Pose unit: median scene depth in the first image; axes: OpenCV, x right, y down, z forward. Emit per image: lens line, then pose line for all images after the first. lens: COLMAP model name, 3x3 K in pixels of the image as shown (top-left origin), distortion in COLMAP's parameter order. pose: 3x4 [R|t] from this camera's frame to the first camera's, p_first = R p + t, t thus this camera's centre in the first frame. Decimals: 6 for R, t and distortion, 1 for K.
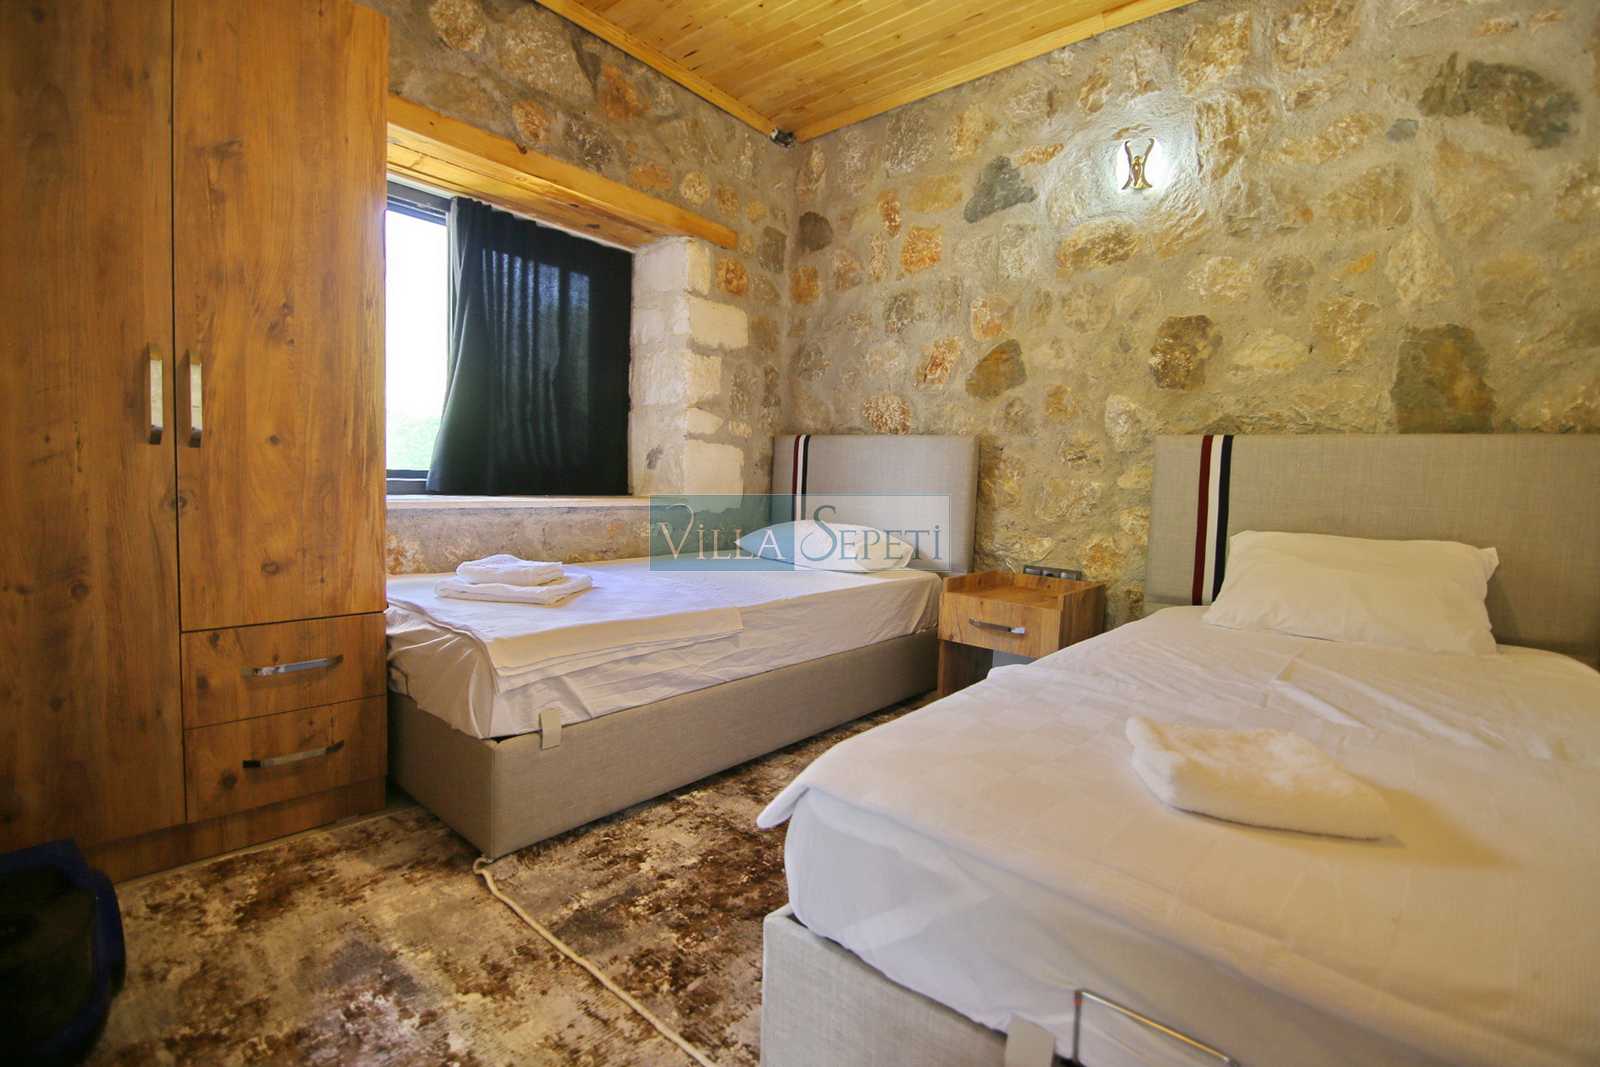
lens RADIAL K [[717.2, 0, 802.8], [0, 717.2, 527.8], [0, 0, 1]] dist [-0.009731, -0.005012]
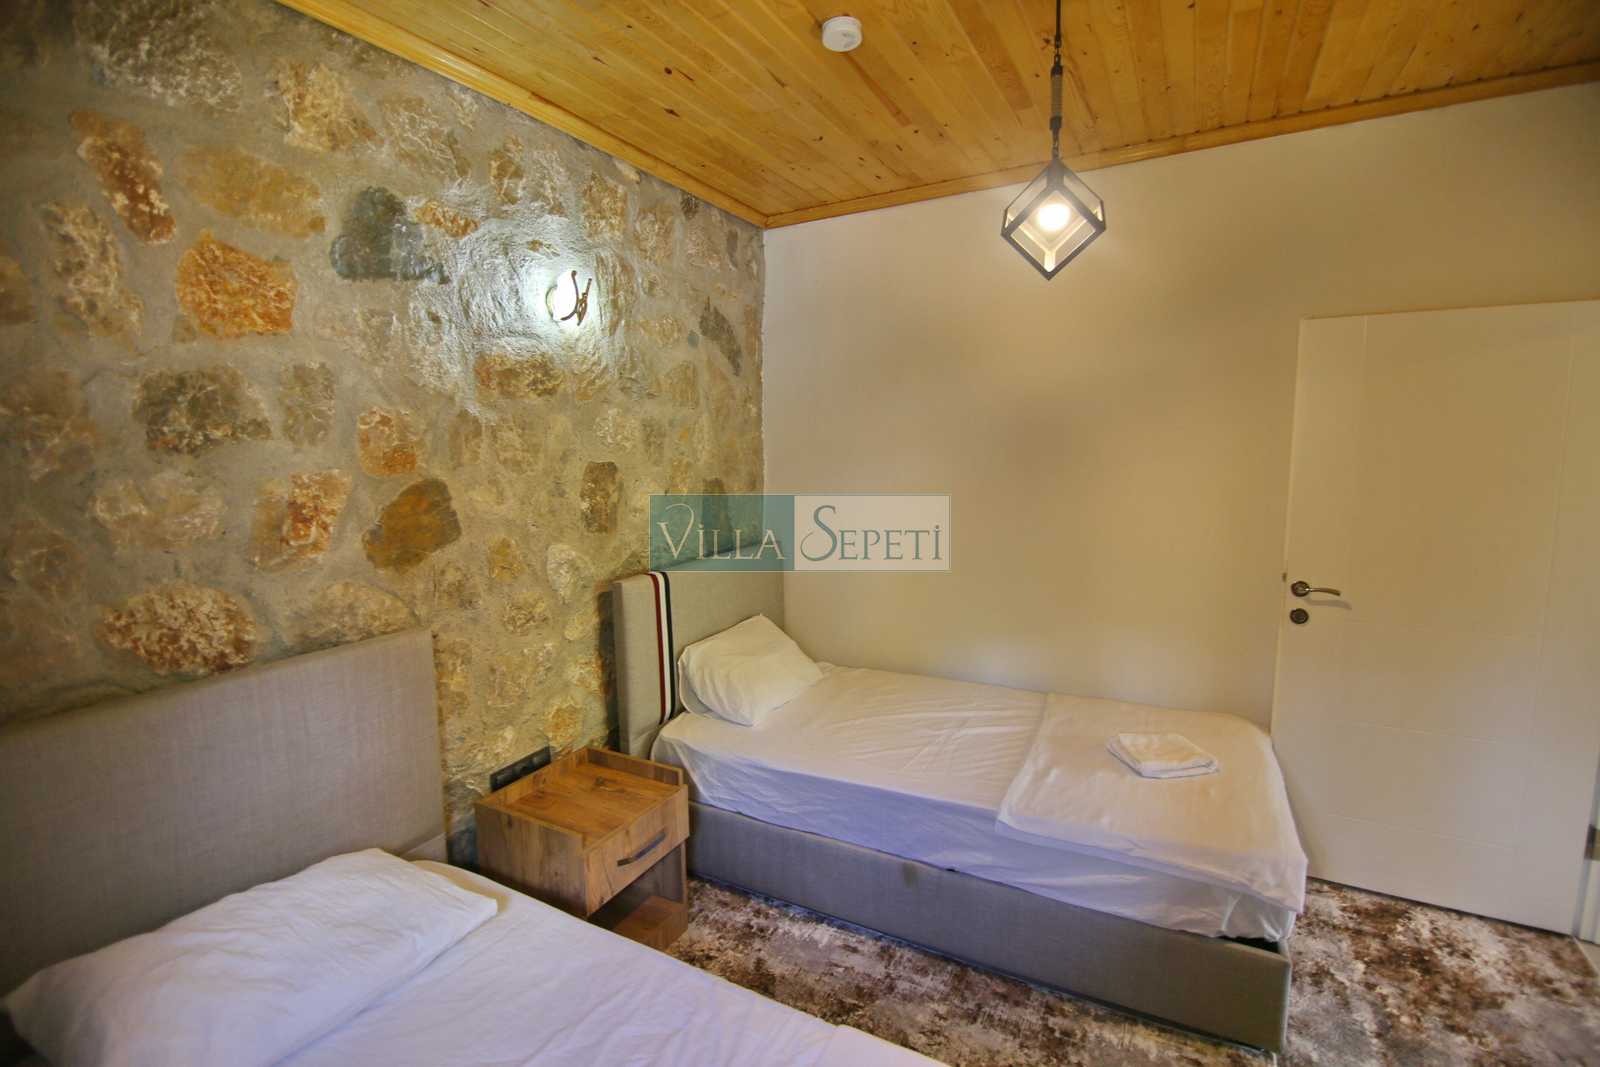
lens RADIAL K [[717.2, 0, 799.6], [0, 717.2, 530.9], [0, 0, 1]] dist [-0.009731, -0.005012]
pose [[-0.205188, -0.154520, 0.966448, -0.480324], [0.085892, 0.980806, 0.175051, -0.327598], [-0.974946, 0.118928, -0.187977, 0.859160]]
